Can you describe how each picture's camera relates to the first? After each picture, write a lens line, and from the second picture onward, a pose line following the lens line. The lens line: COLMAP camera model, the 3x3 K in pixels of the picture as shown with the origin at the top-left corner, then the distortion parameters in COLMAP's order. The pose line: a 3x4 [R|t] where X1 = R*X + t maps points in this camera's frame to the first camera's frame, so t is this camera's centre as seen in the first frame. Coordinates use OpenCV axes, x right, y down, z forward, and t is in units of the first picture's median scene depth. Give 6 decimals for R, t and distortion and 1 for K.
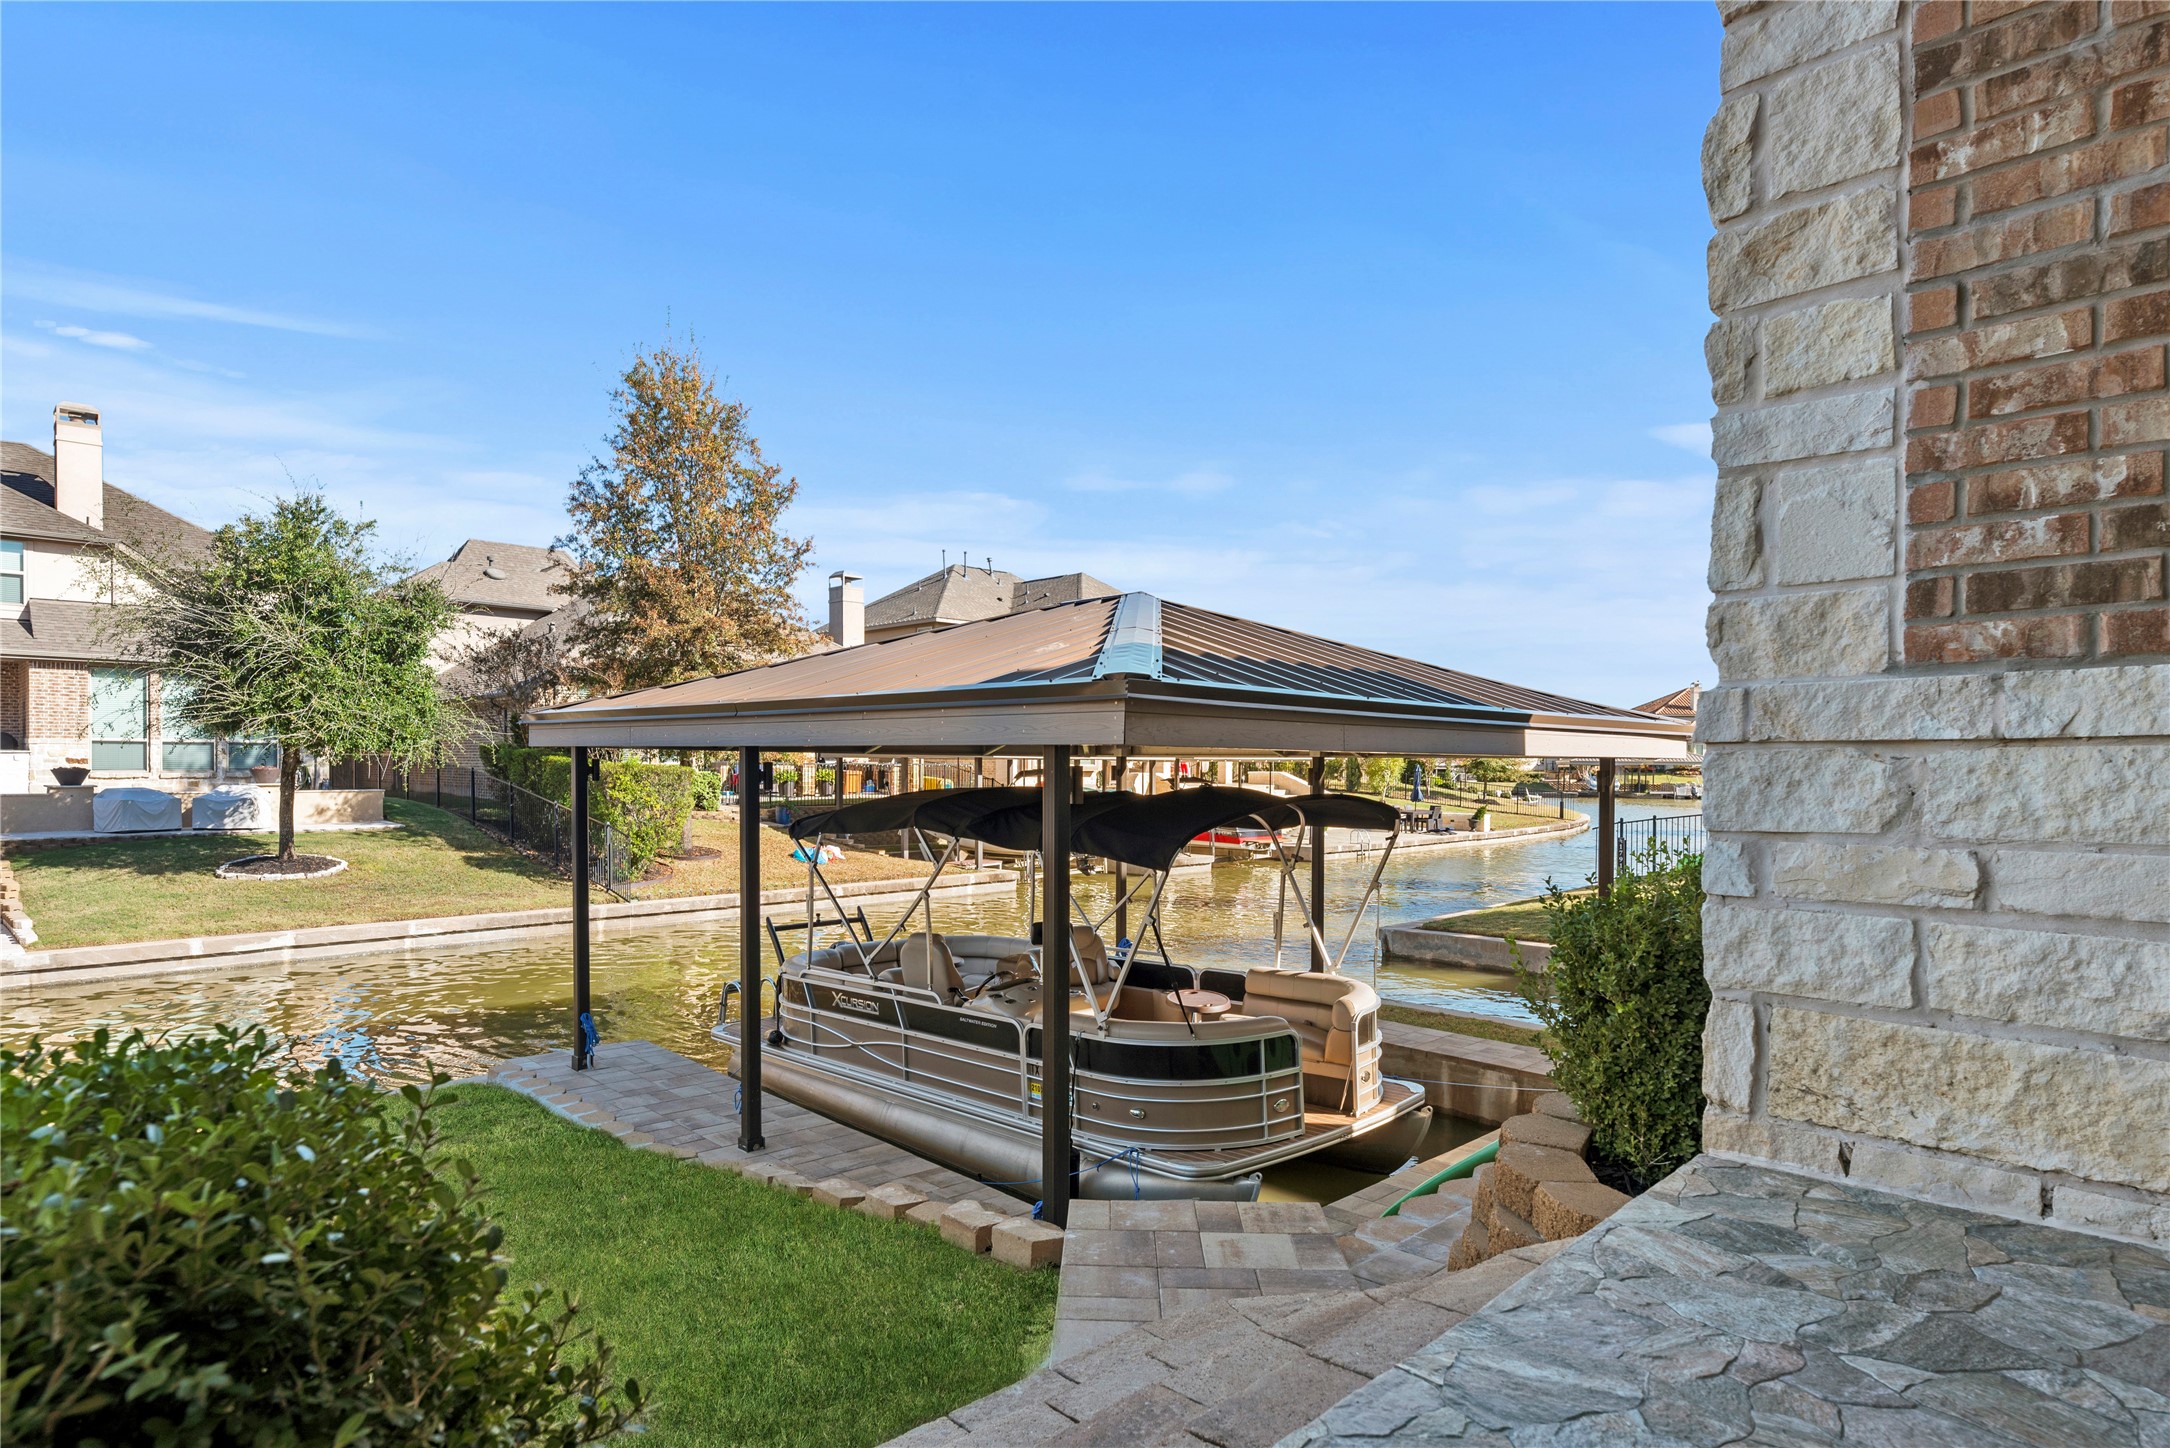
lens RADIAL K [[1185.3, 0, 1087.1], [0, 1185.3, 773.7], [0, 0, 1]] dist [-0.000164, 0.000001]
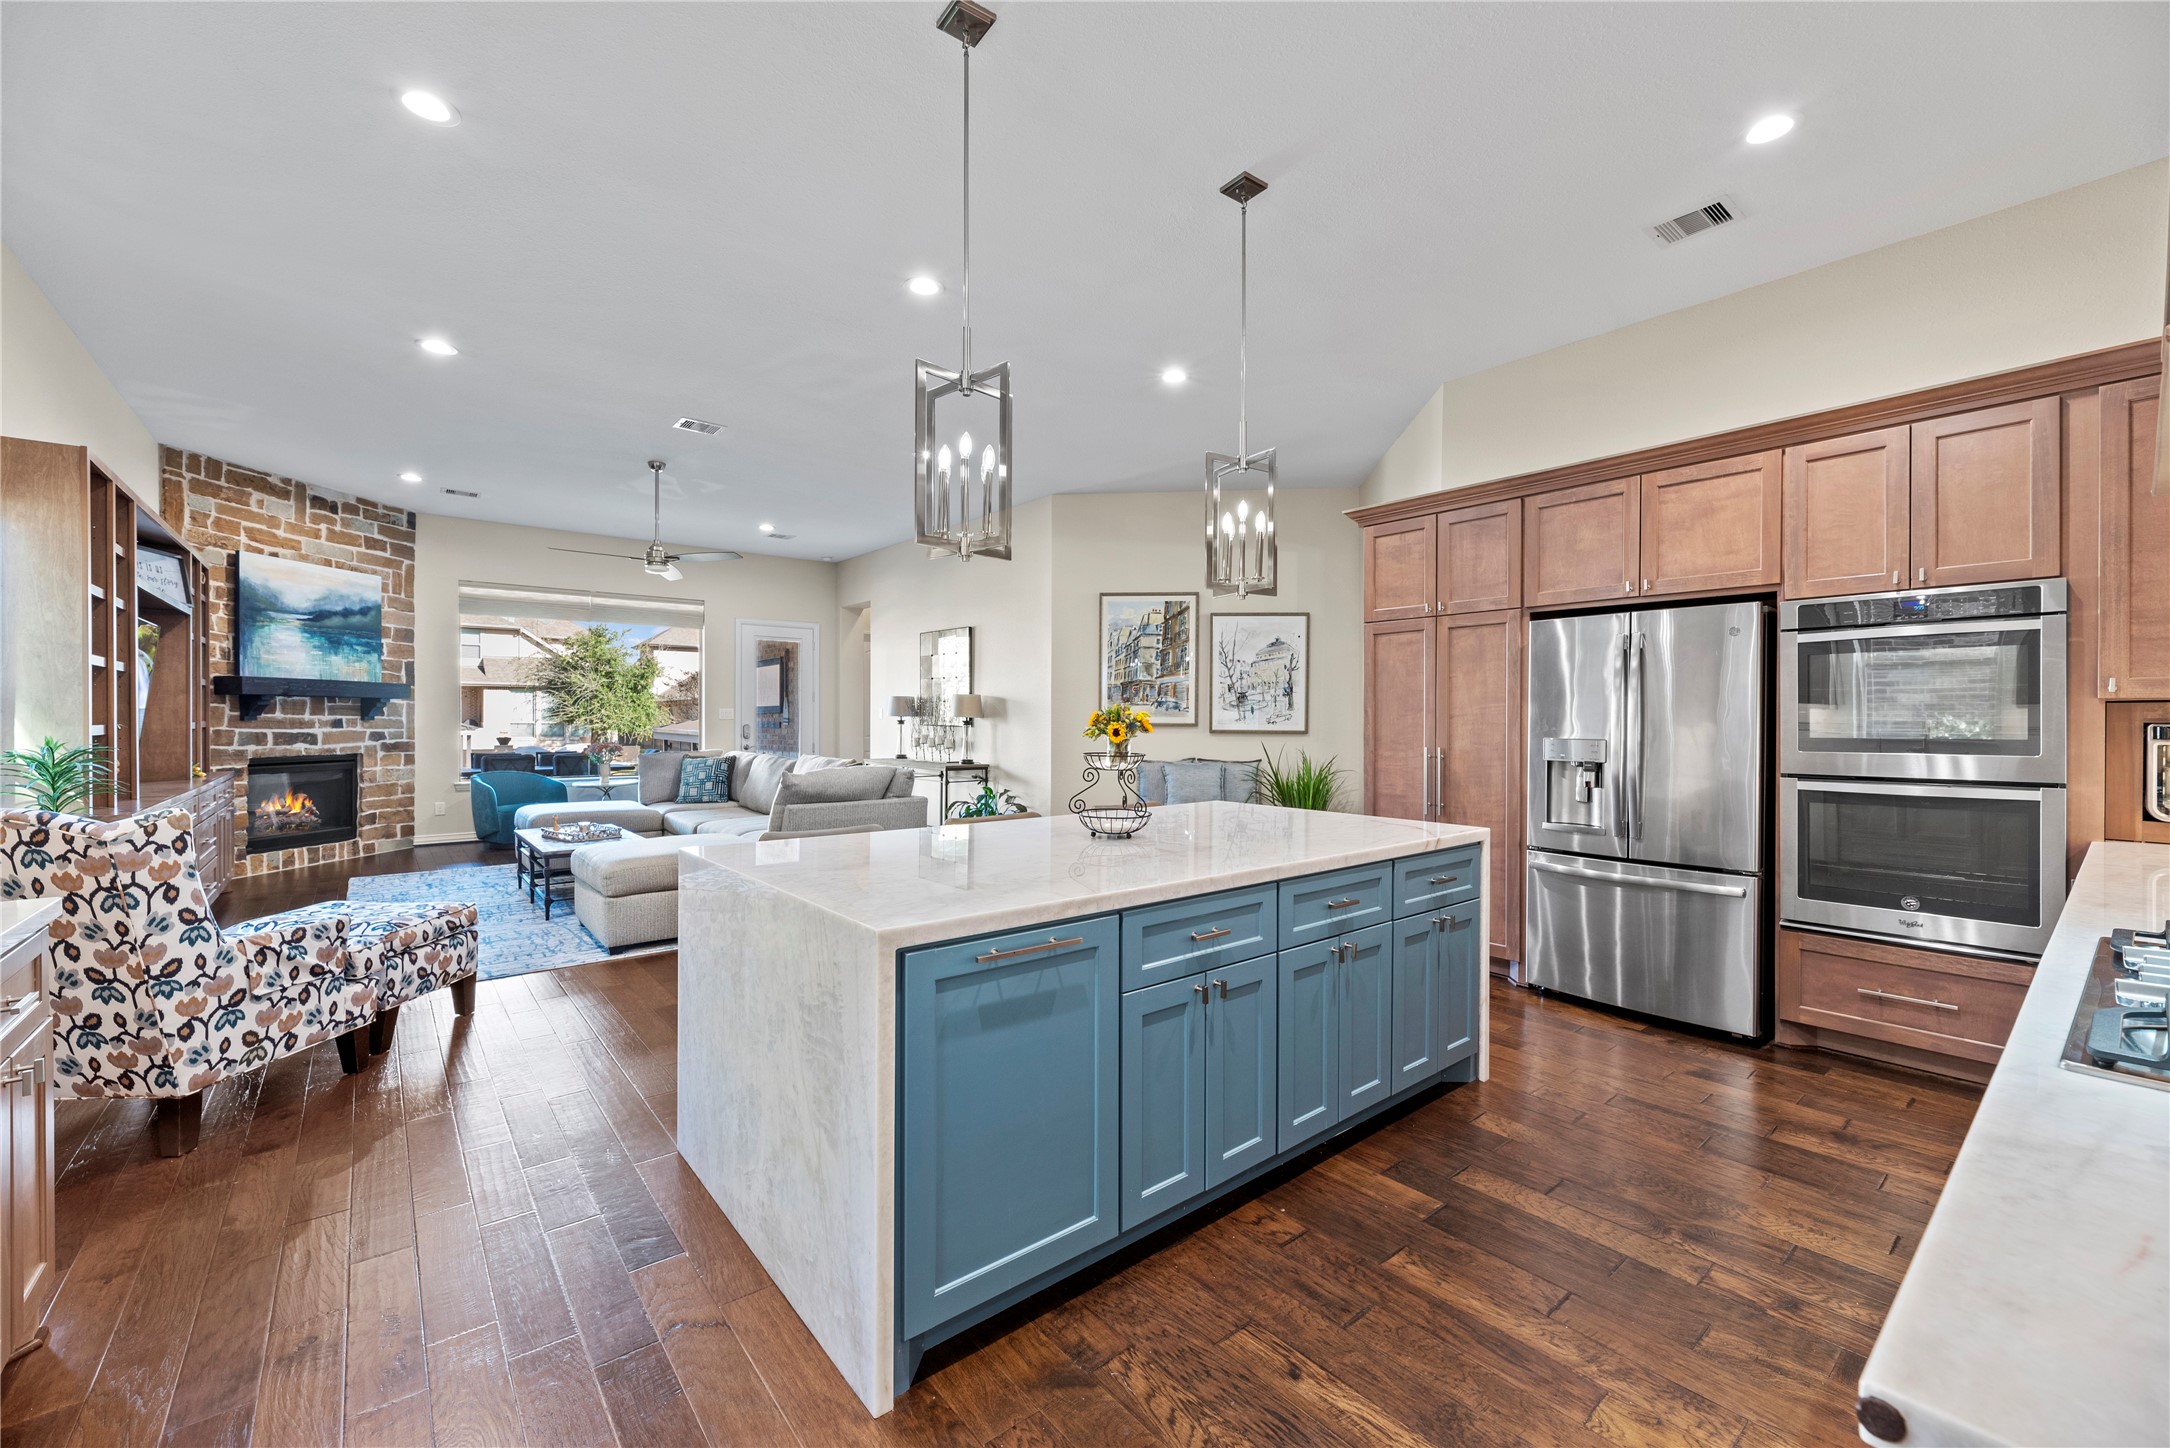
lens RADIAL K [[869.9, 0, 1085.0], [0, 869.9, 724.0], [0, 0, 1]] dist [0.002000, 0.000473]
pose [[0.995216, 0.000094, -0.097695, 0.418699], [-0.000394, 0.999995, -0.003051, -0.026562], [0.097694, 0.003075, 0.995212, -0.559762]]
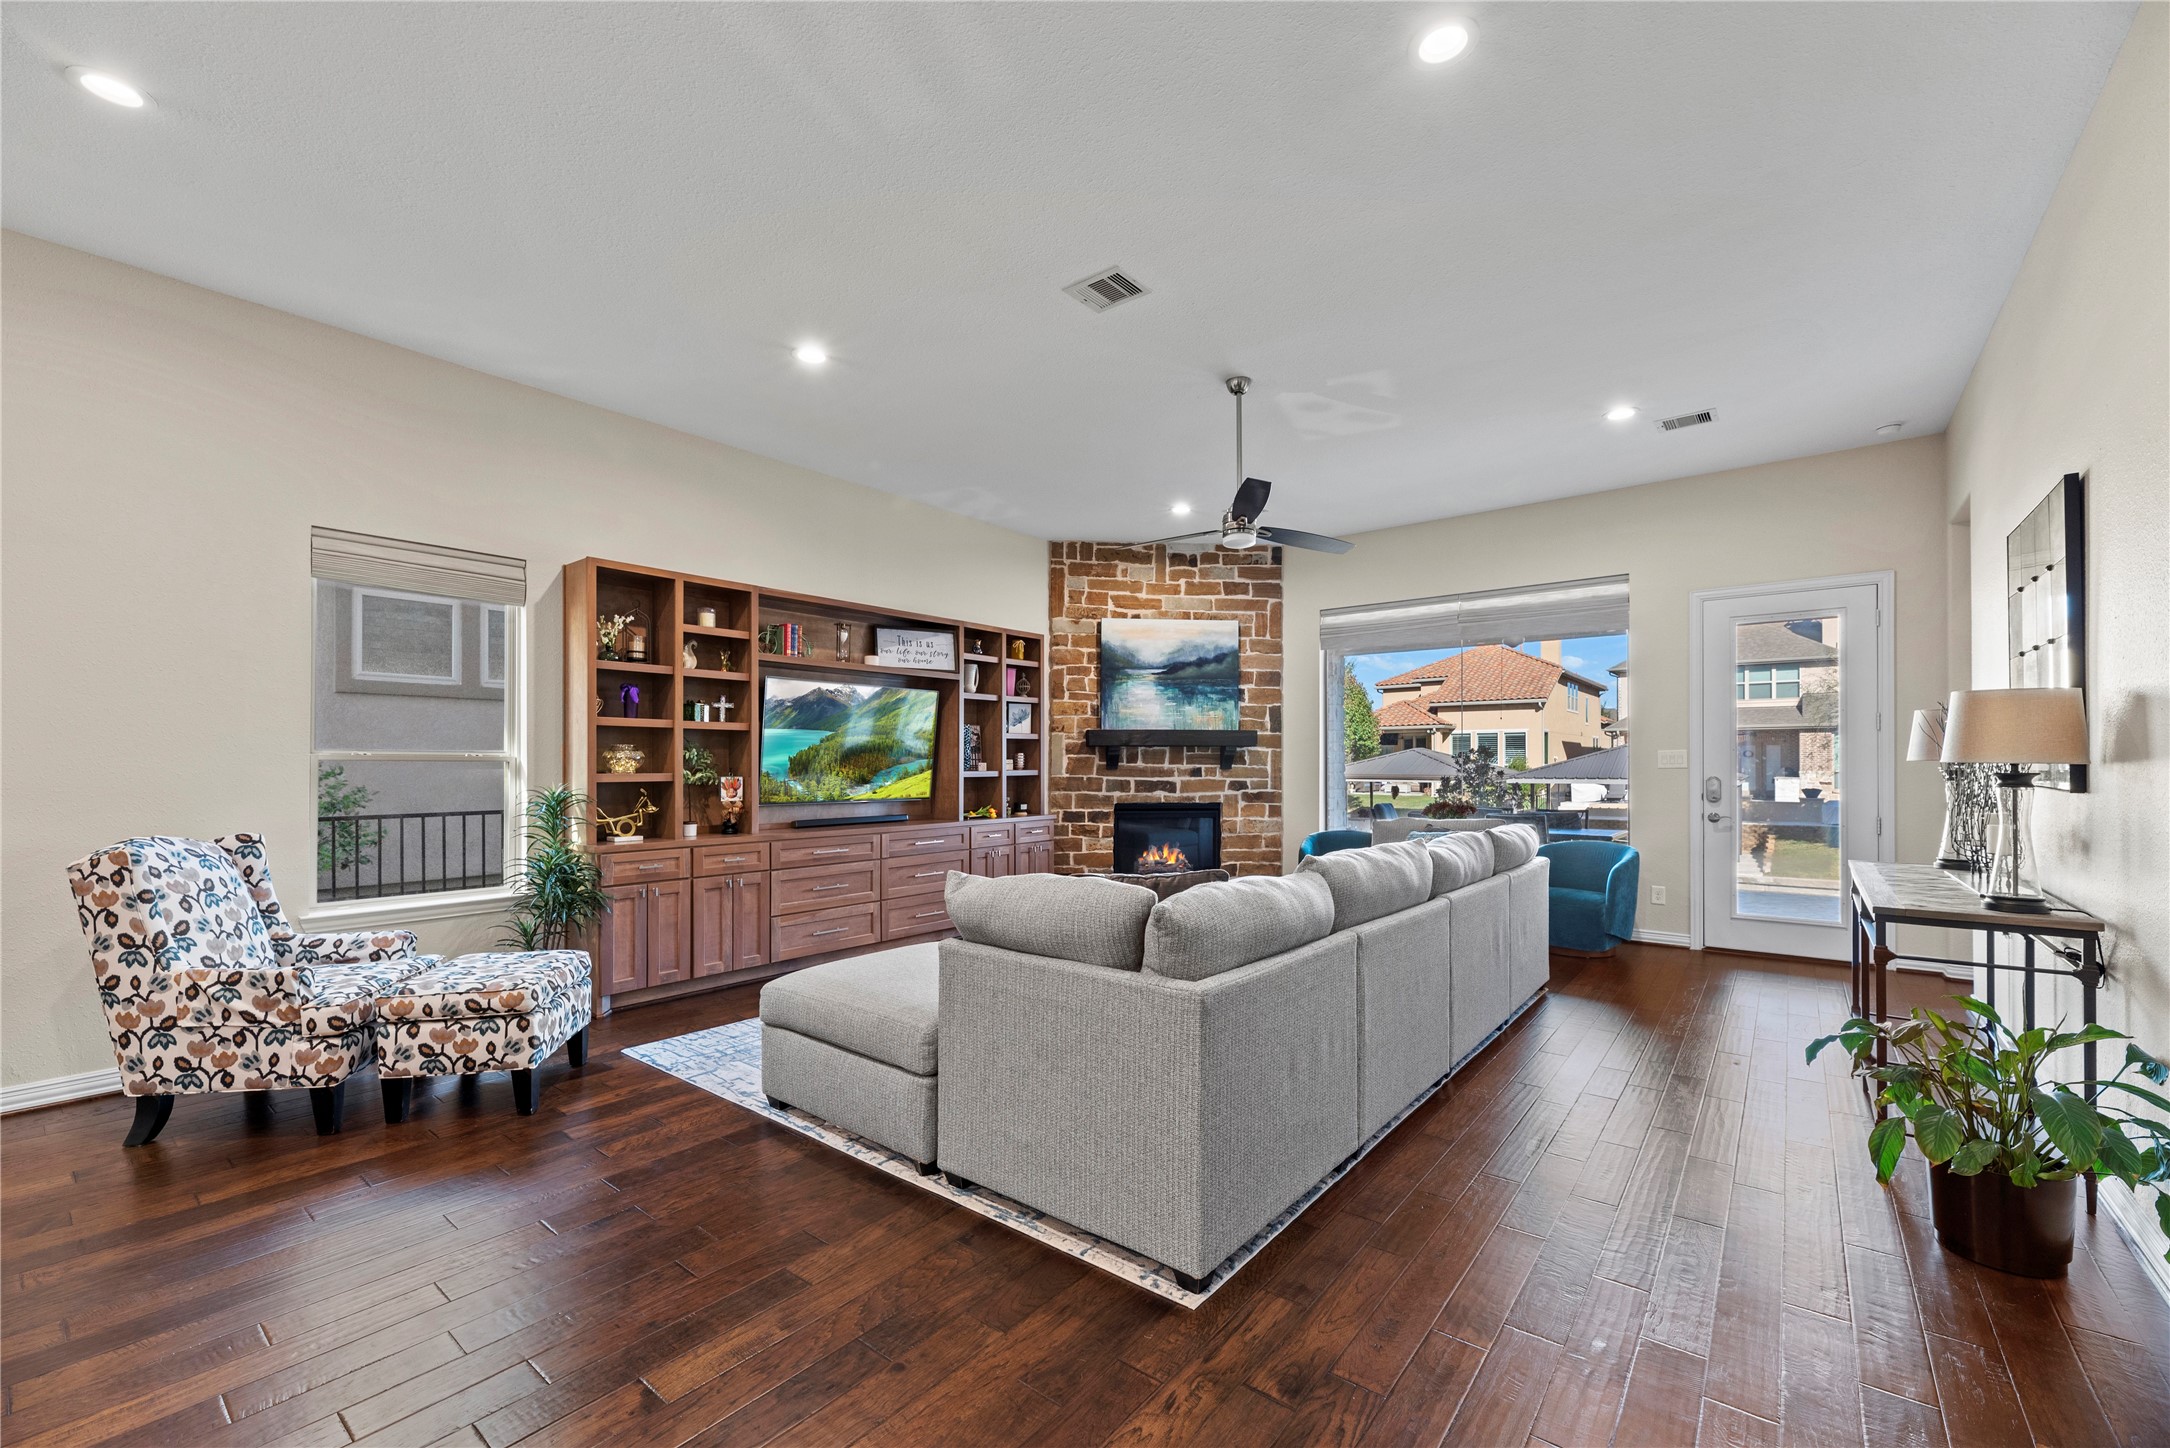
lens RADIAL K [[883.7, 0, 1079.6], [0, 883.7, 760.8], [0, 0, 1]] dist [-0.000416, 0.000076]
pose [[0.103739, -0.008125, -0.994571, 0.439439], [-0.007462, 0.999932, -0.008947, -0.028891], [0.994577, 0.008349, 0.103671, -0.318213]]
